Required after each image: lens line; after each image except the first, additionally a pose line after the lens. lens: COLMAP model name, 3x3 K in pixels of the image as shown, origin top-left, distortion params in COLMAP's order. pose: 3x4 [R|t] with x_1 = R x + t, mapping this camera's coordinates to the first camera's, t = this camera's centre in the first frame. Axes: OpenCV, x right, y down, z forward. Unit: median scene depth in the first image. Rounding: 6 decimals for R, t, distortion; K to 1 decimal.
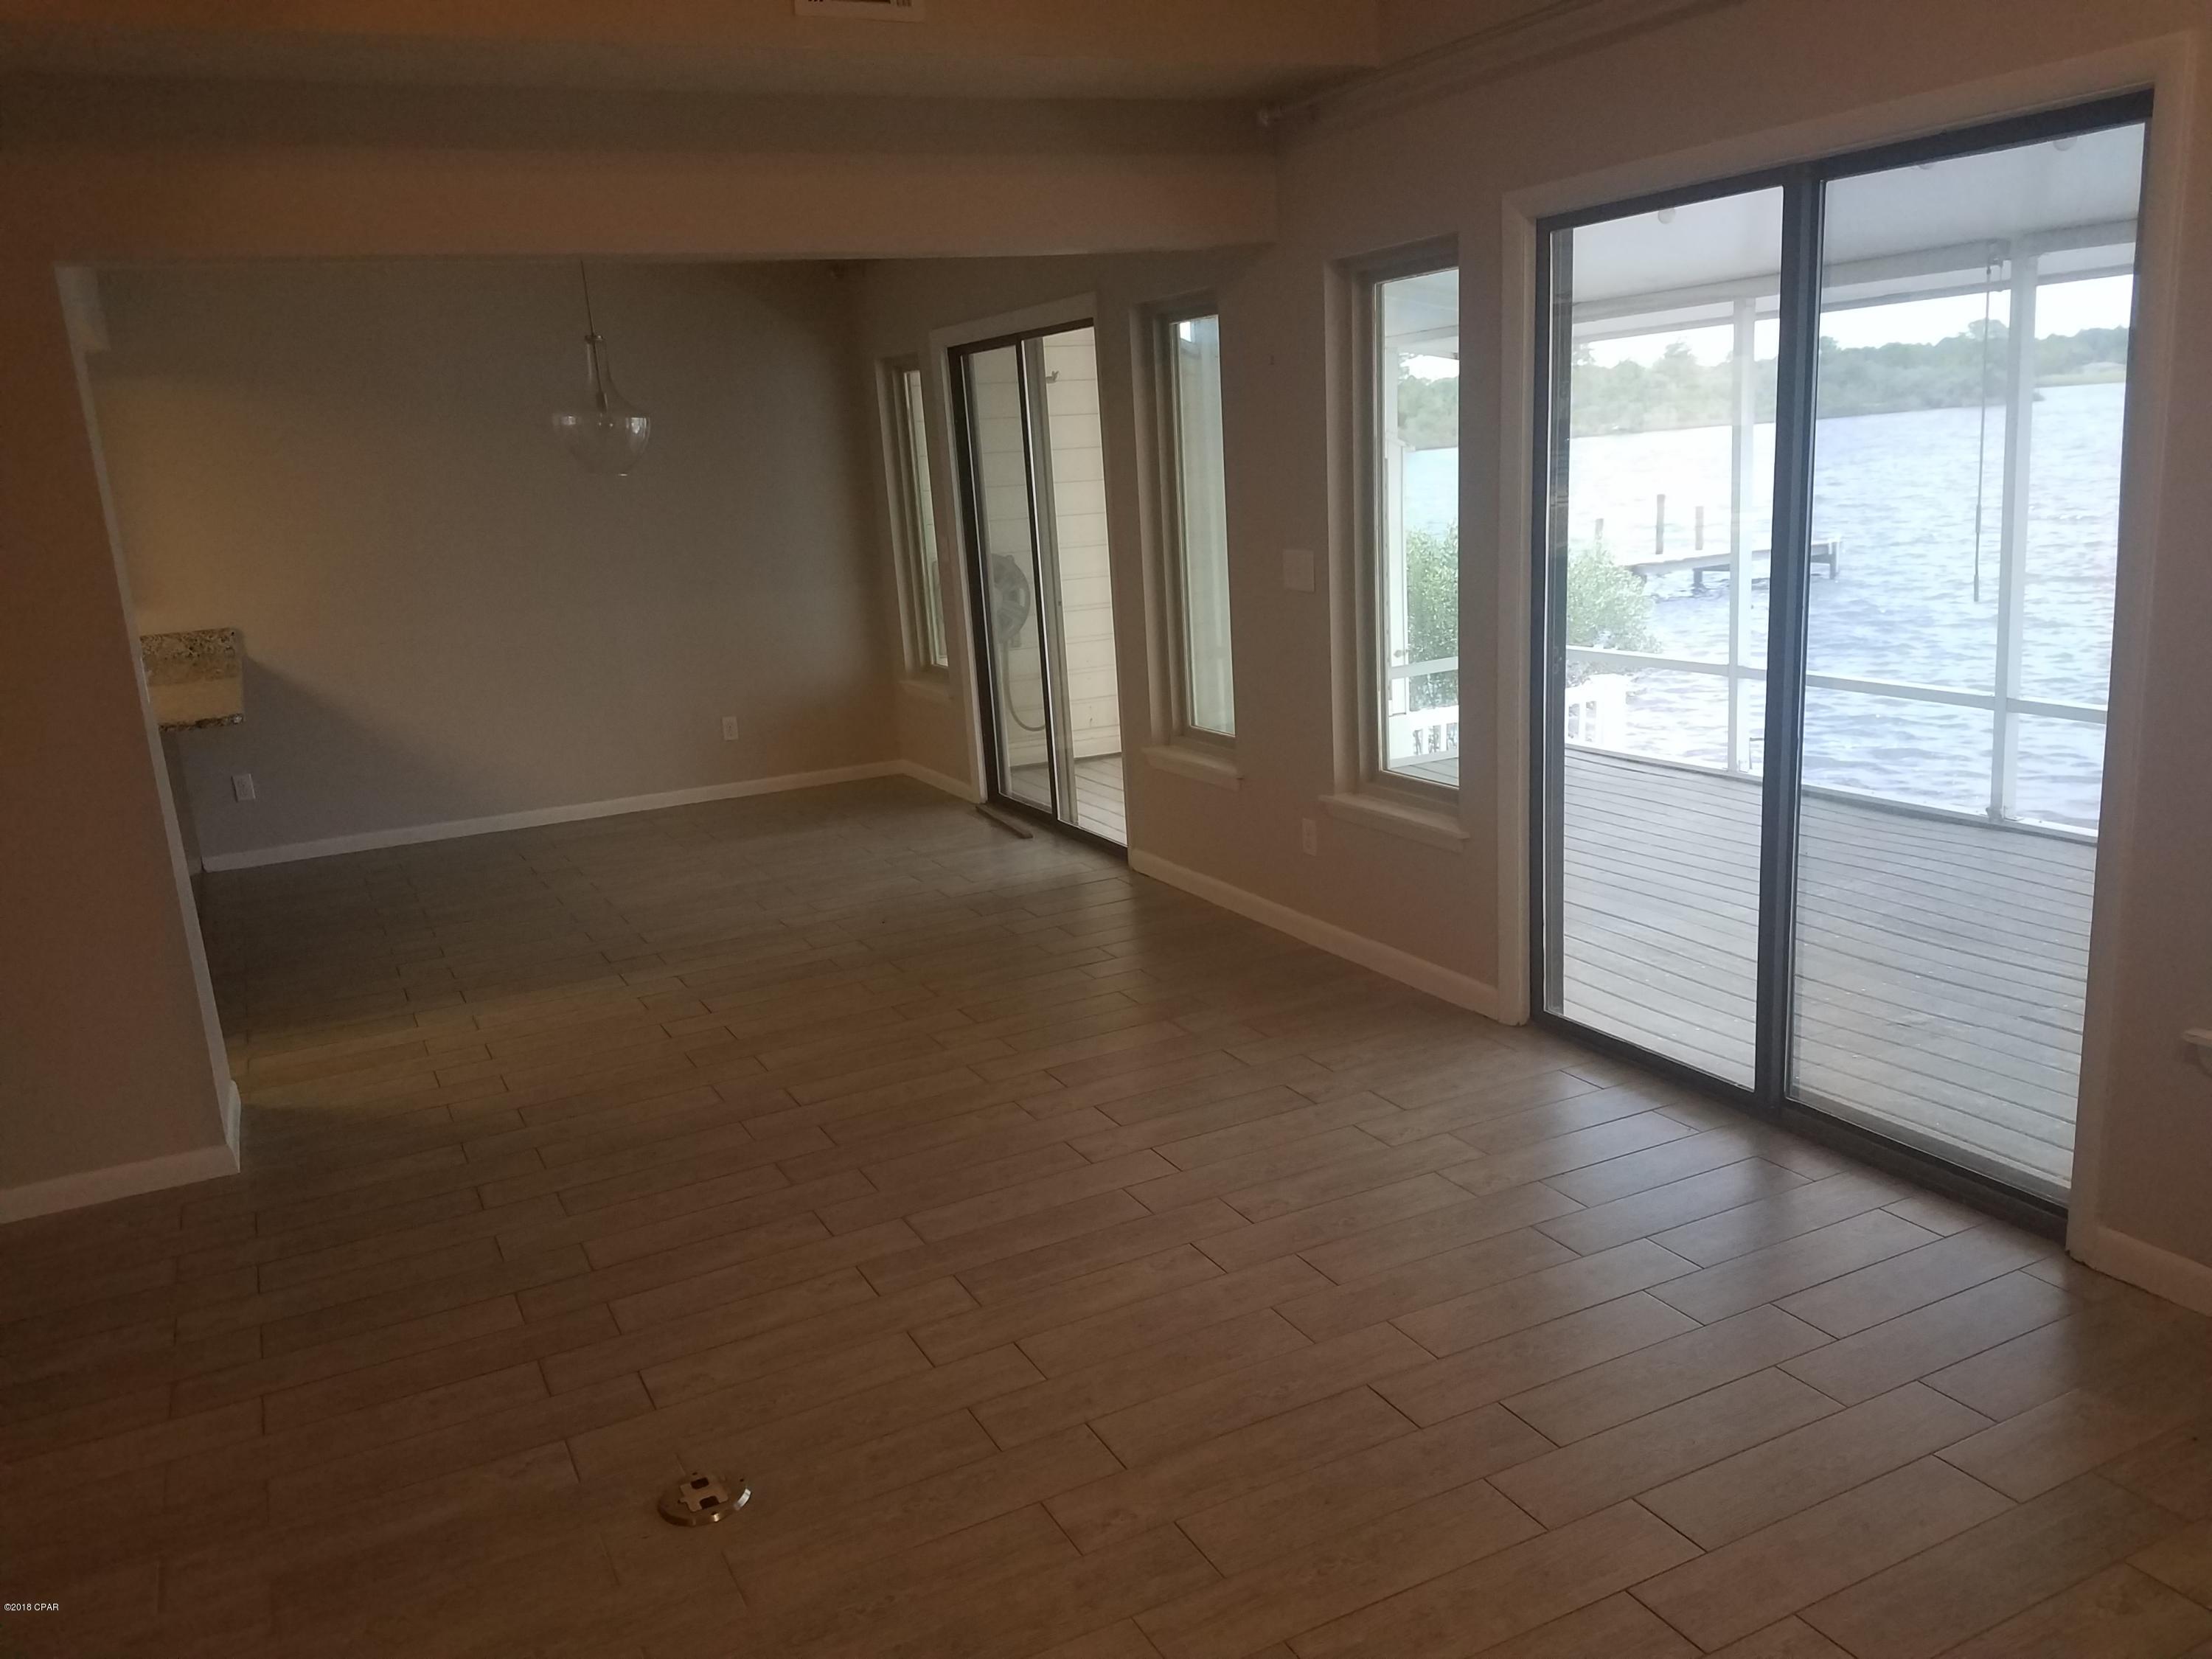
lens RADIAL K [[1673.8, 0, 1103.4], [0, 1673.8, 851.0], [0, 0, 1]] dist [0.154401, -0.212598]
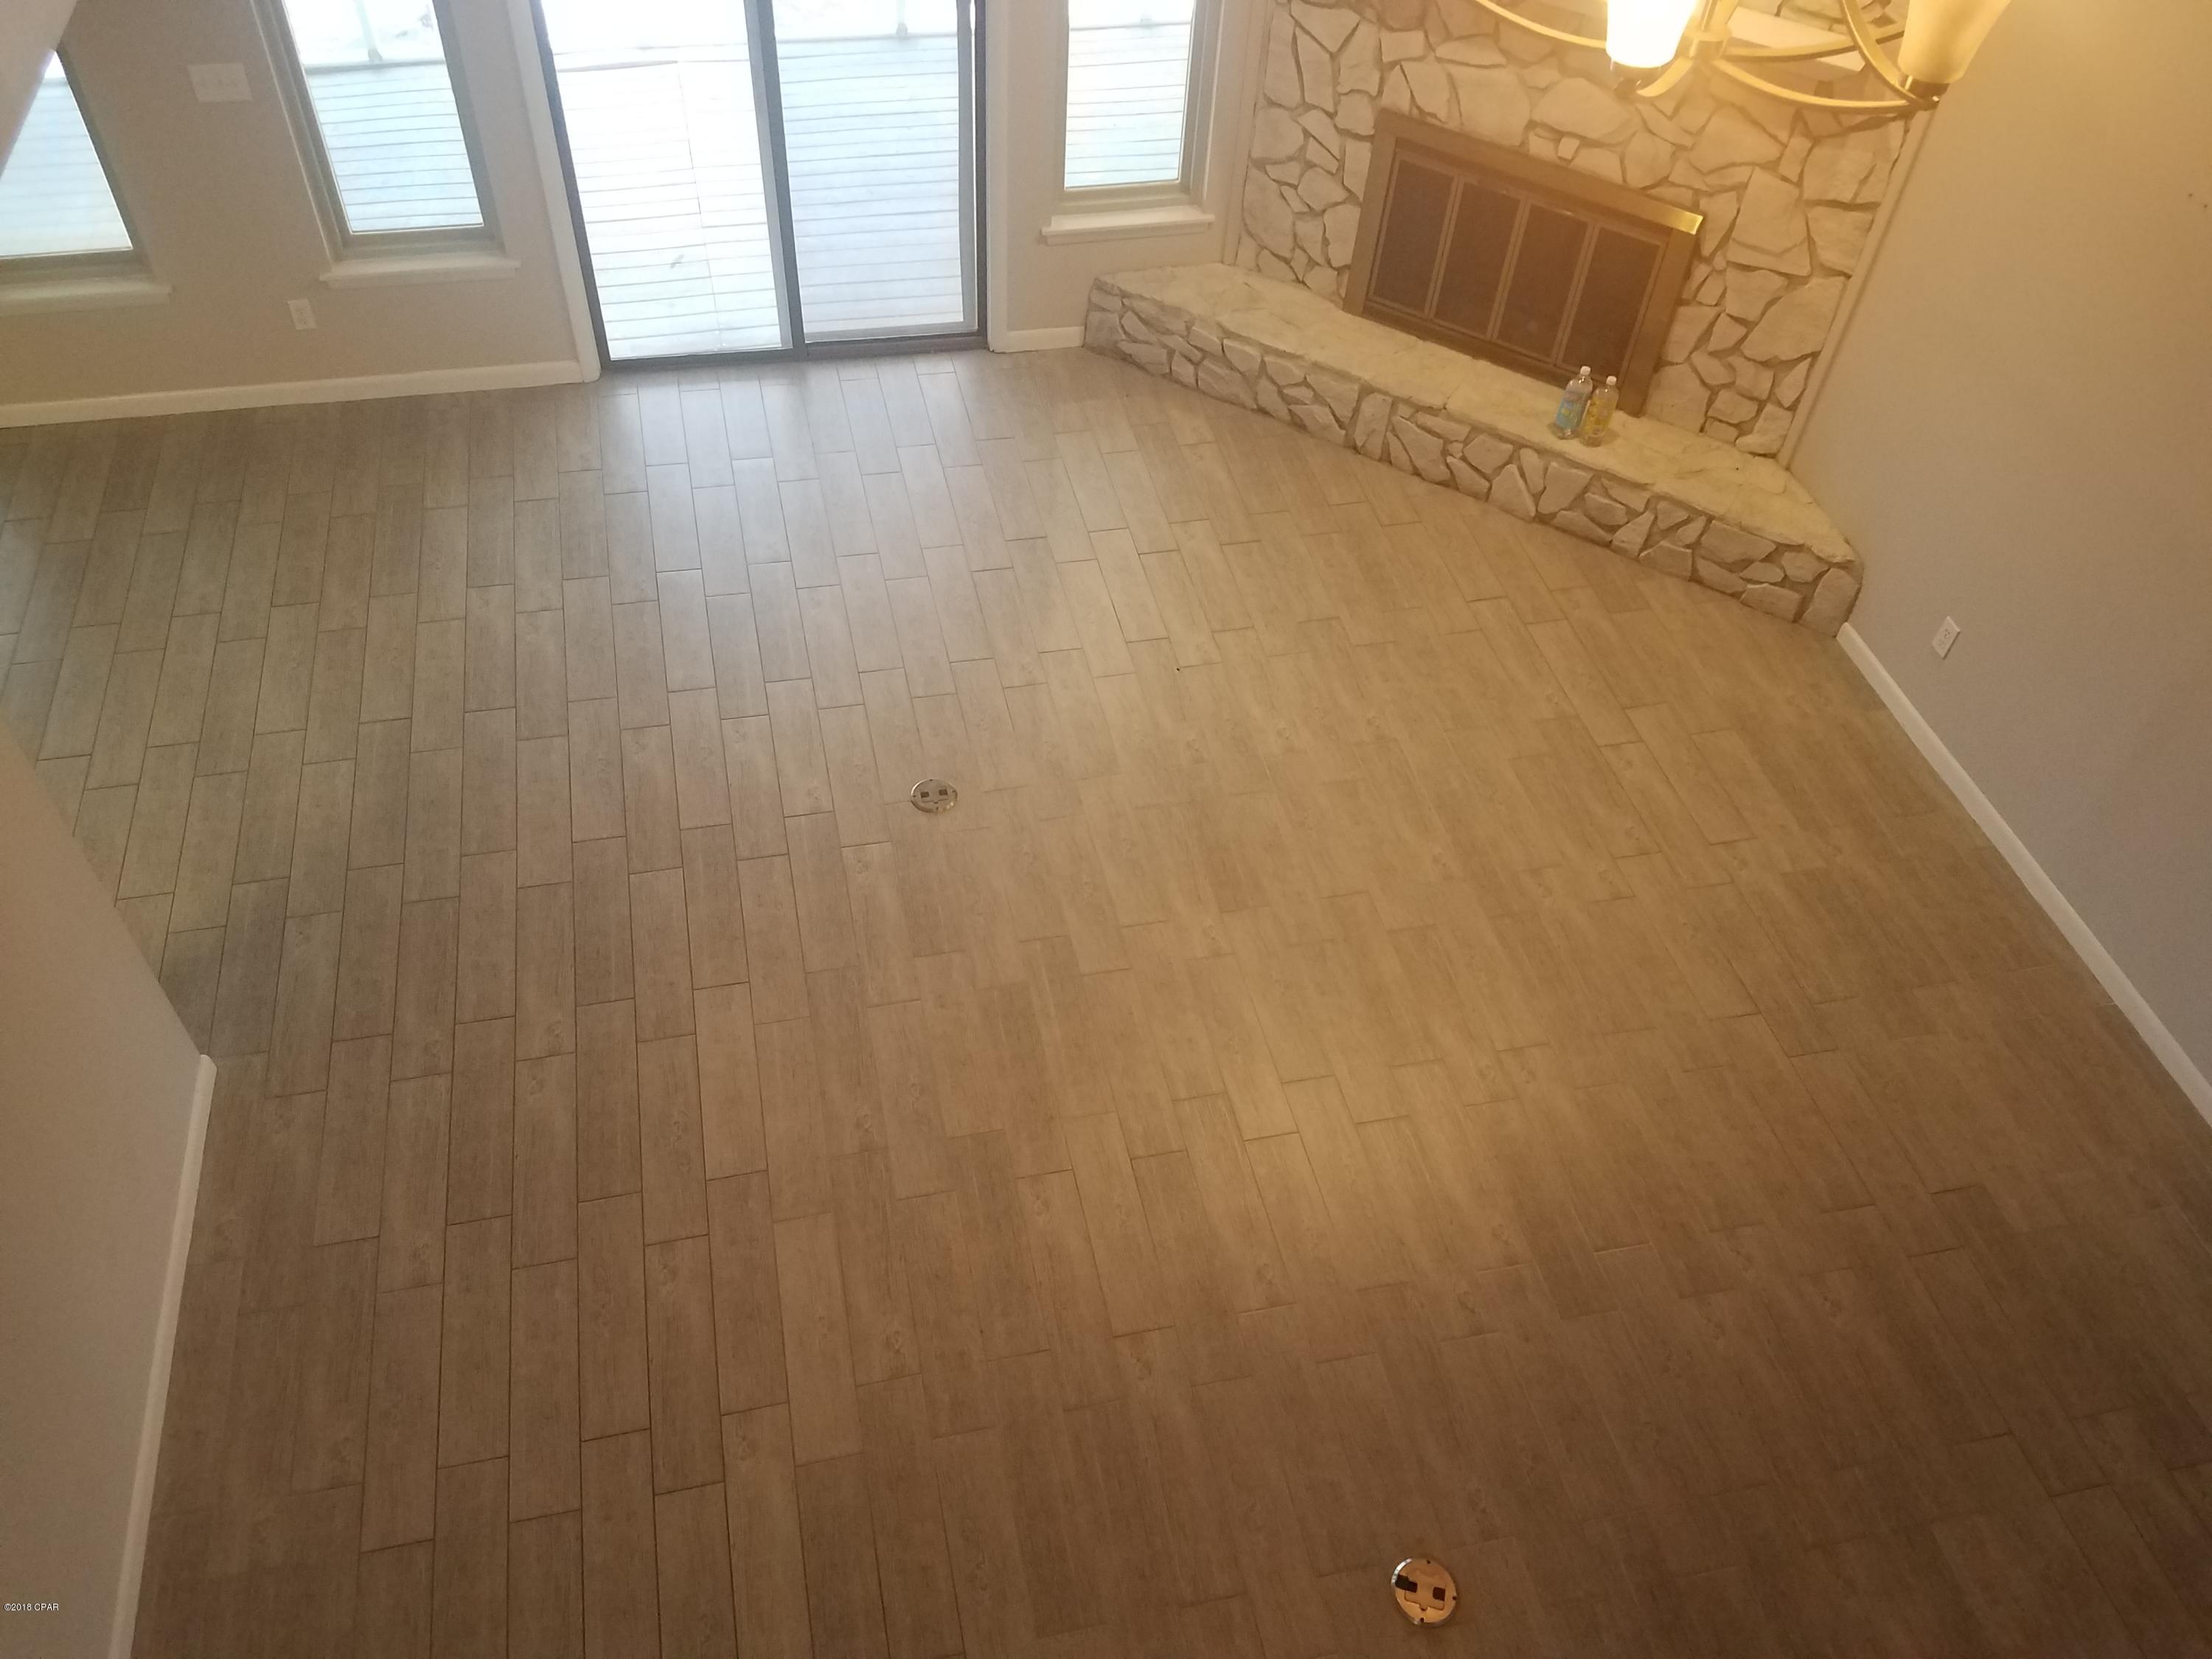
lens RADIAL K [[1673.8, 0, 1095.7], [0, 1673.8, 835.7], [0, 0, 1]] dist [0.154401, -0.212598]
pose [[0.234199, -0.659702, 0.714104, -0.916059], [0.168407, 0.750957, 0.638516, -0.445756], [-0.957491, -0.029280, 0.286972, 0.162798]]
